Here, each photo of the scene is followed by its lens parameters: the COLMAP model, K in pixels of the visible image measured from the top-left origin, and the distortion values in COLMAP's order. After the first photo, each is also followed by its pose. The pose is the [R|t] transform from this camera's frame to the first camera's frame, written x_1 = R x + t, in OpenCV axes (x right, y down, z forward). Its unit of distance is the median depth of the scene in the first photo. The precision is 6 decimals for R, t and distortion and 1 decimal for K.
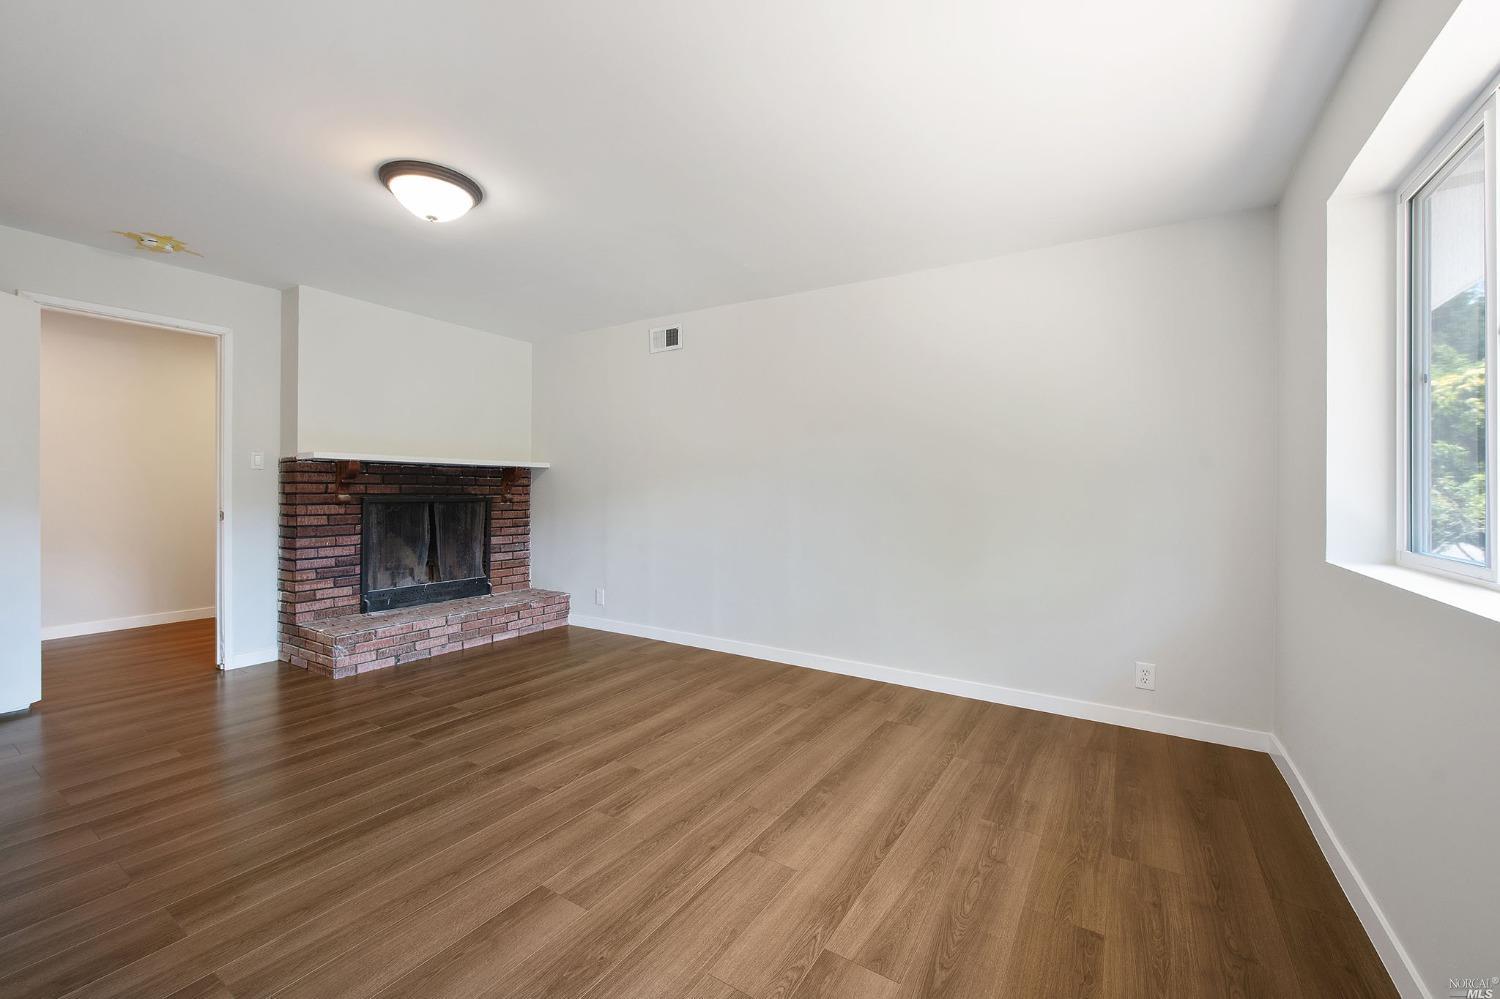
lens RADIAL K [[607.7, 0, 753.8], [0, 607.7, 491.3], [0, 0, 1]] dist [0.002312, -0.004337]
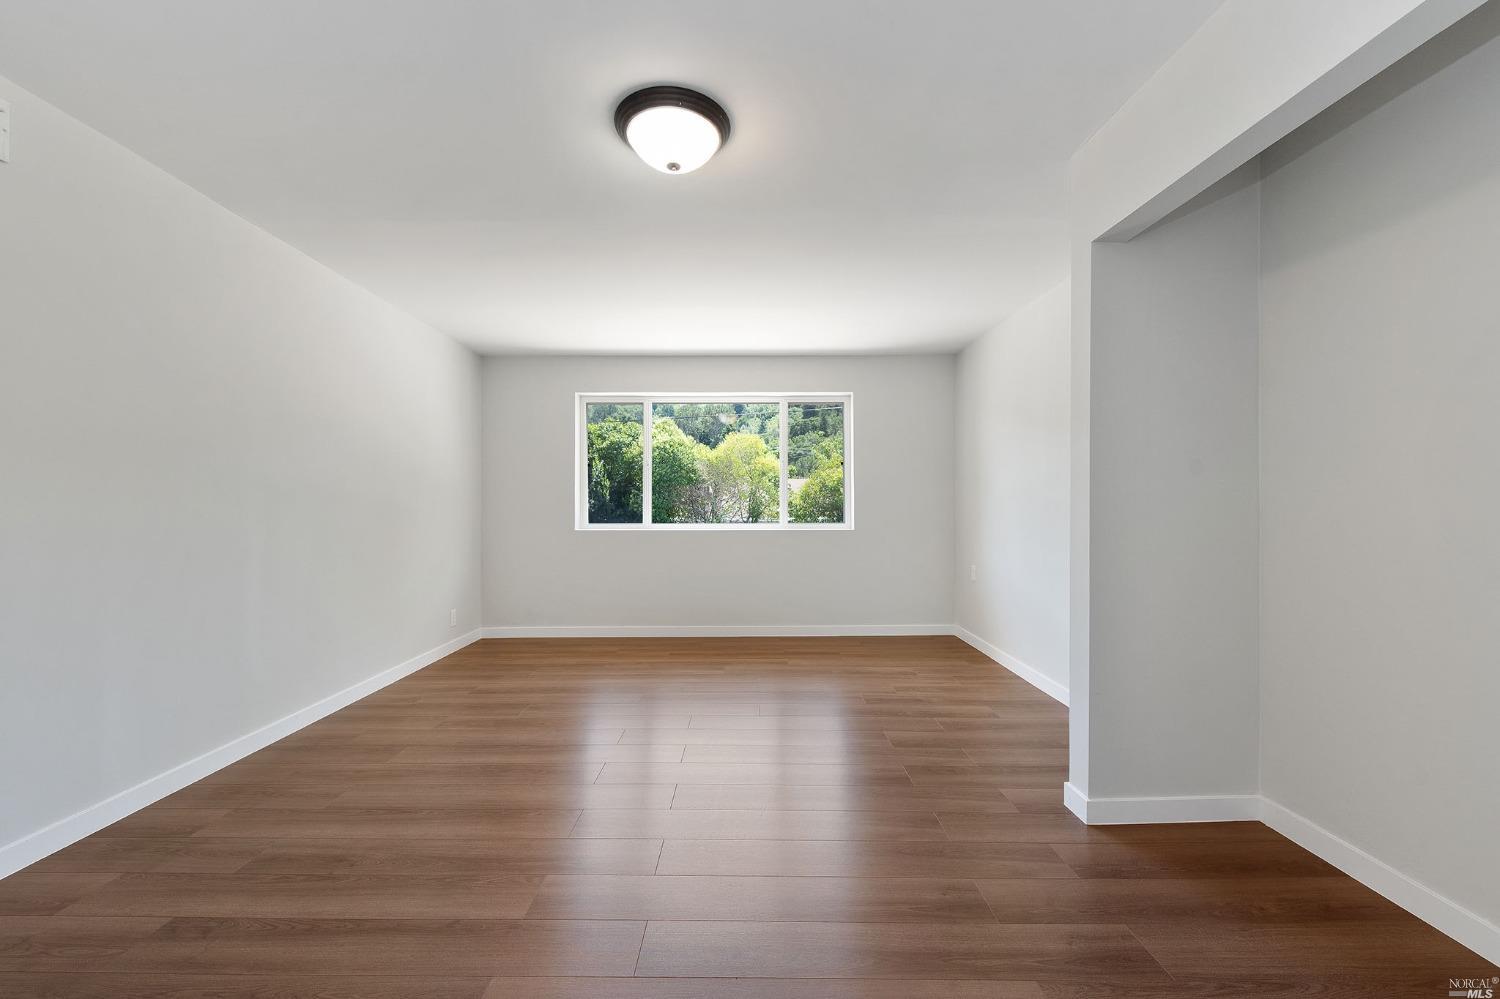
lens RADIAL K [[581.4, 0, 747.8], [0, 581.4, 527.9], [0, 0, 1]] dist [-0.001644, -0.000252]
pose [[-0.526955, -0.043171, 0.848796, -0.813316], [-0.001203, 0.998746, 0.050051, -0.009973], [-0.849892, 0.025353, -0.526346, 0.872150]]
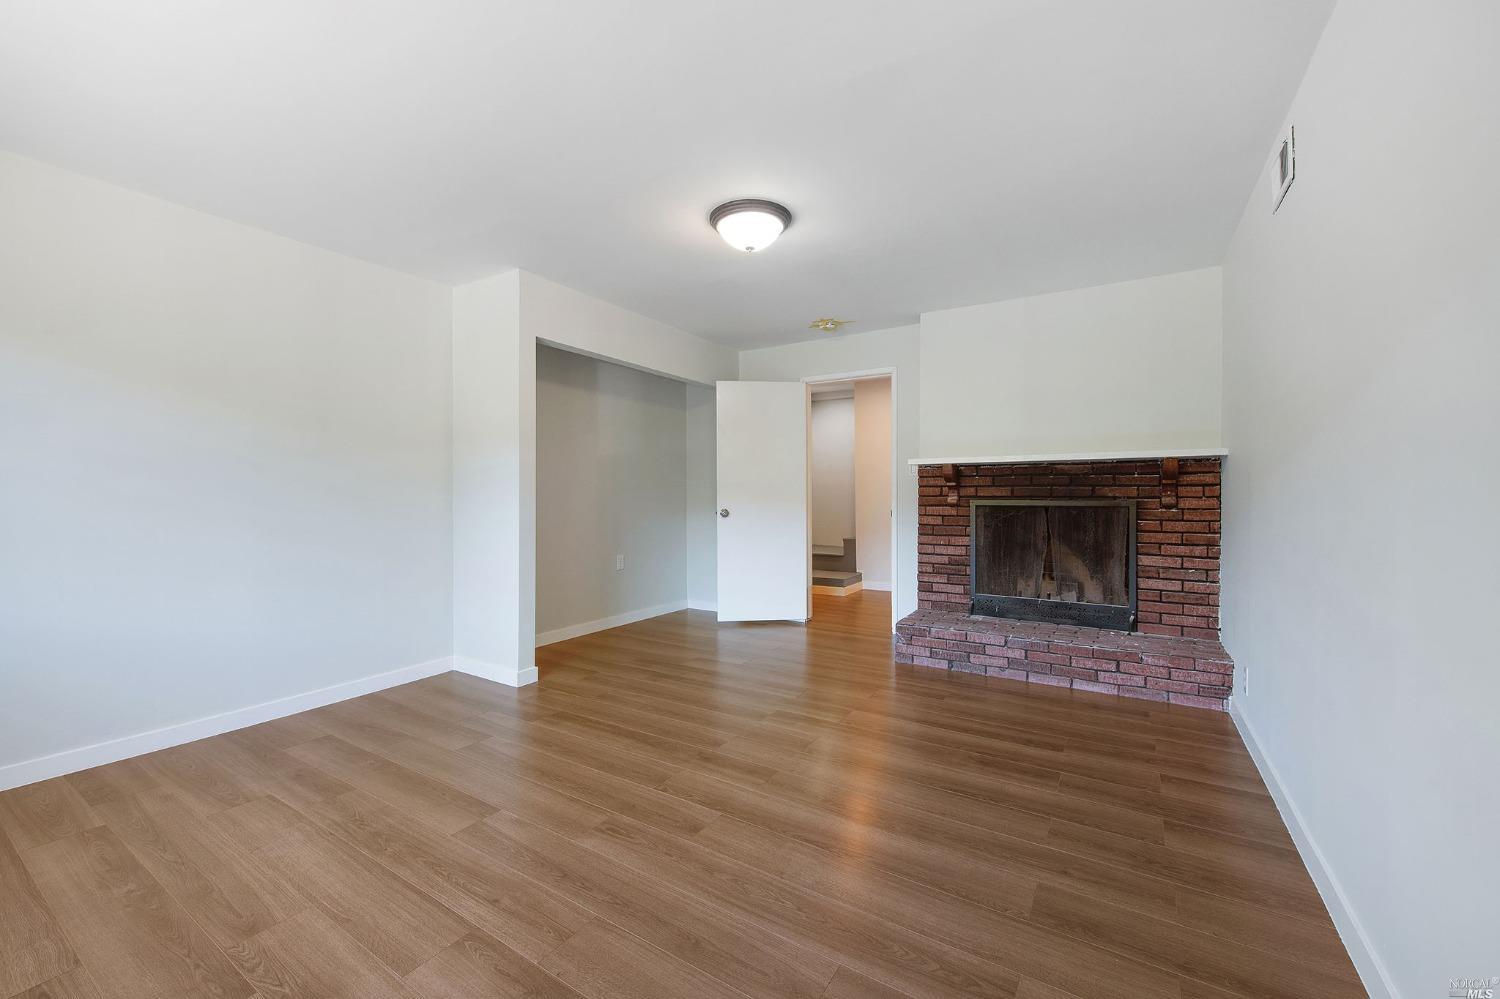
lens RADIAL K [[607.7, 0, 753.8], [0, 607.7, 491.3], [0, 0, 1]] dist [0.002312, -0.004337]
pose [[-0.015752, -0.009515, -0.999831, 0.394330], [0.000315, 0.999955, -0.009521, 0.005513], [0.999876, -0.000464, -0.015748, 0.682495]]
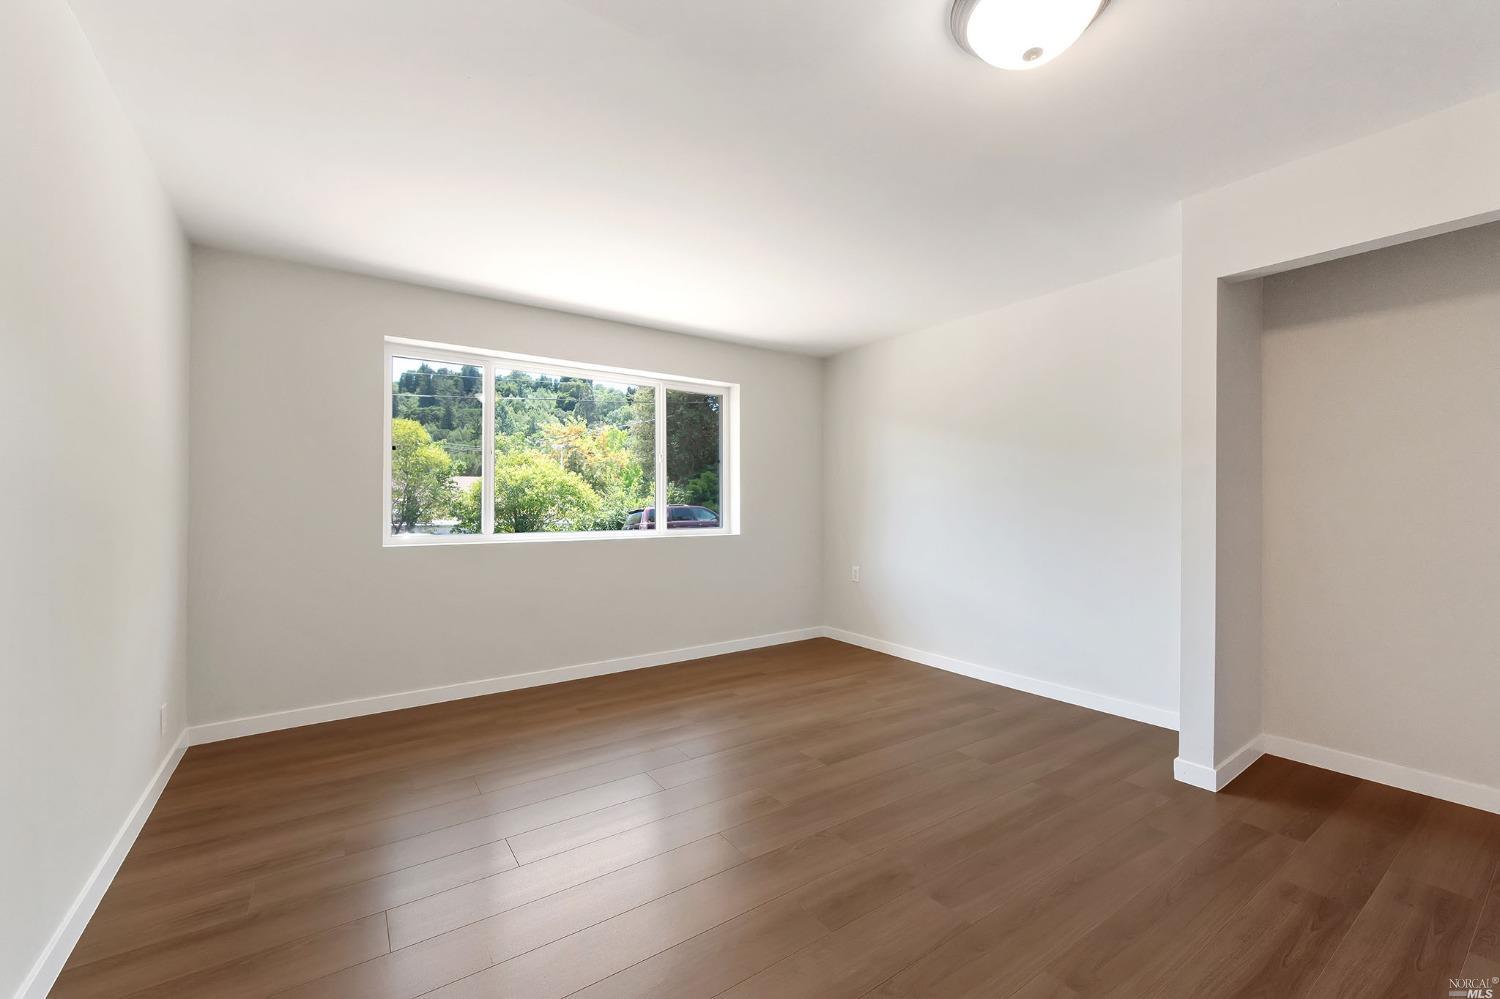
lens RADIAL K [[599.8, 0, 736.8], [0, 599.8, 502.2], [0, 0, 1]] dist [0.000994, 0.000068]
pose [[-0.911230, -0.005513, 0.411861, -0.339122], [-0.005472, 0.999984, 0.001277, -0.007956], [-0.411862, -0.001090, -0.911246, 1.099220]]
